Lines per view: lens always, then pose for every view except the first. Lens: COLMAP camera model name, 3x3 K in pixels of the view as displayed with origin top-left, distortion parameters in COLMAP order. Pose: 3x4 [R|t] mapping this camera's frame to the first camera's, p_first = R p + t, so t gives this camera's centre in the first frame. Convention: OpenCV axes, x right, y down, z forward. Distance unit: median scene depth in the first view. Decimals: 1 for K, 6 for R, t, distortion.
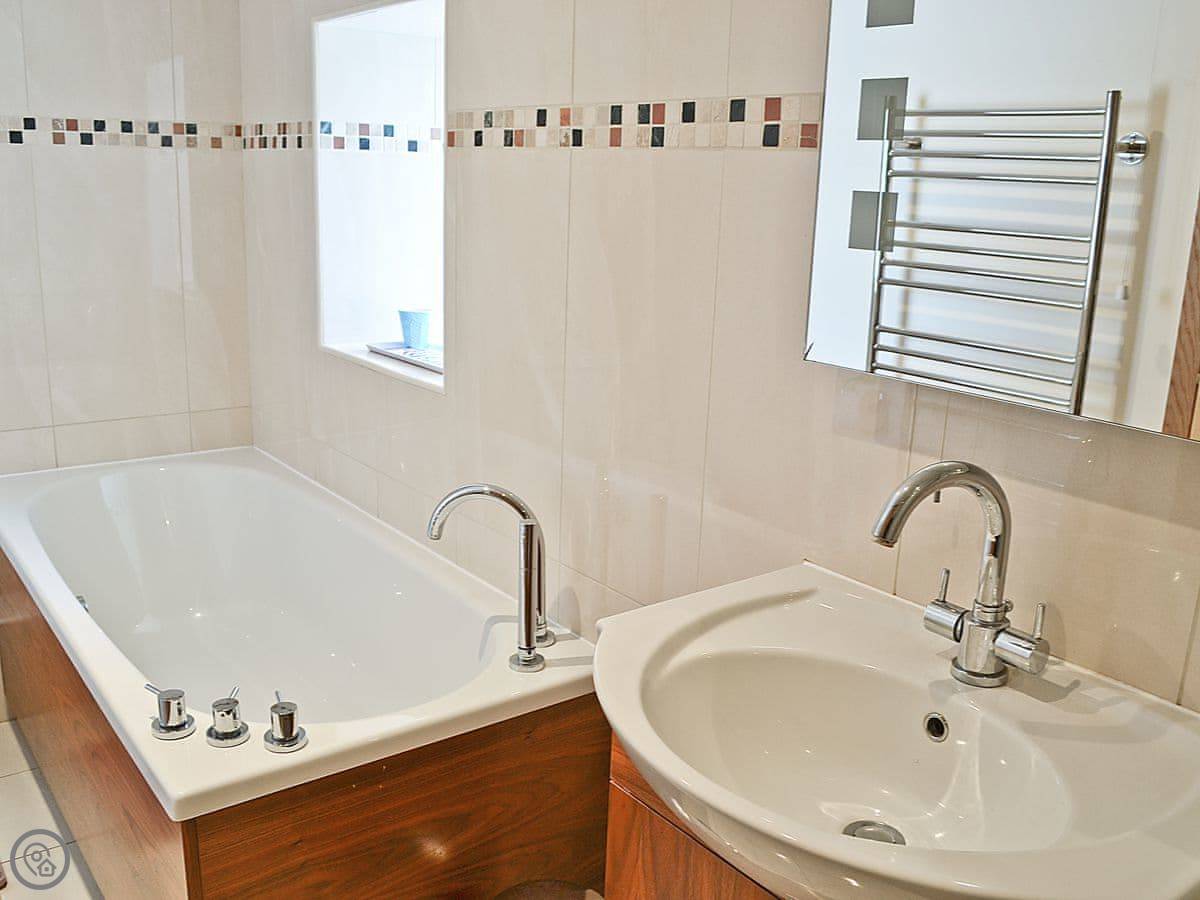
lens RADIAL K [[1125.6, 0, 600.3], [0, 1125.6, 448.3], [0, 0, 1]] dist [0.029618, 0.000000]
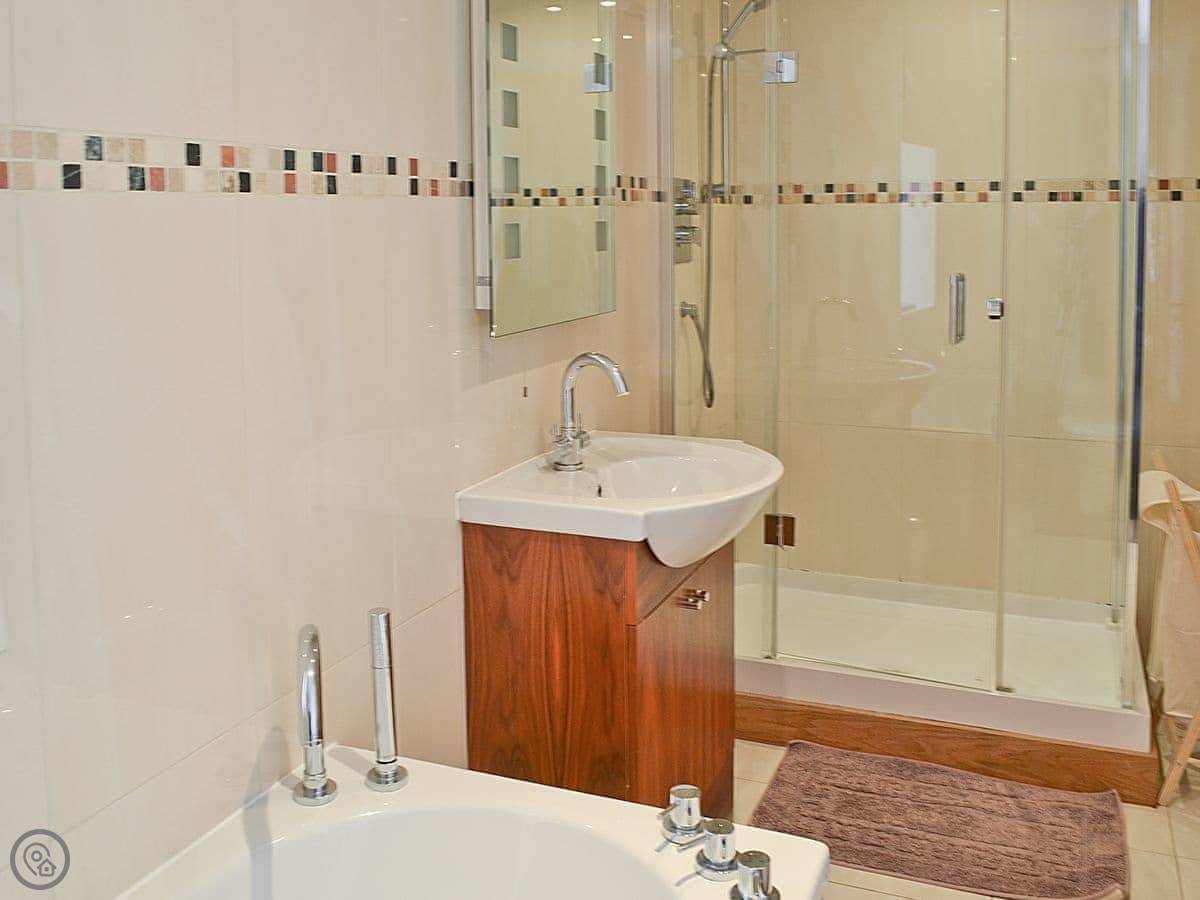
lens RADIAL K [[1125.6, 0, 600.5], [0, 1125.6, 451.2], [0, 0, 1]] dist [0.029618, 0.000000]
pose [[-0.528838, -0.195707, 0.825851, -0.918786], [0.204295, 0.915087, 0.347676, -0.333925], [-0.823768, 0.352581, -0.443951, 1.238993]]
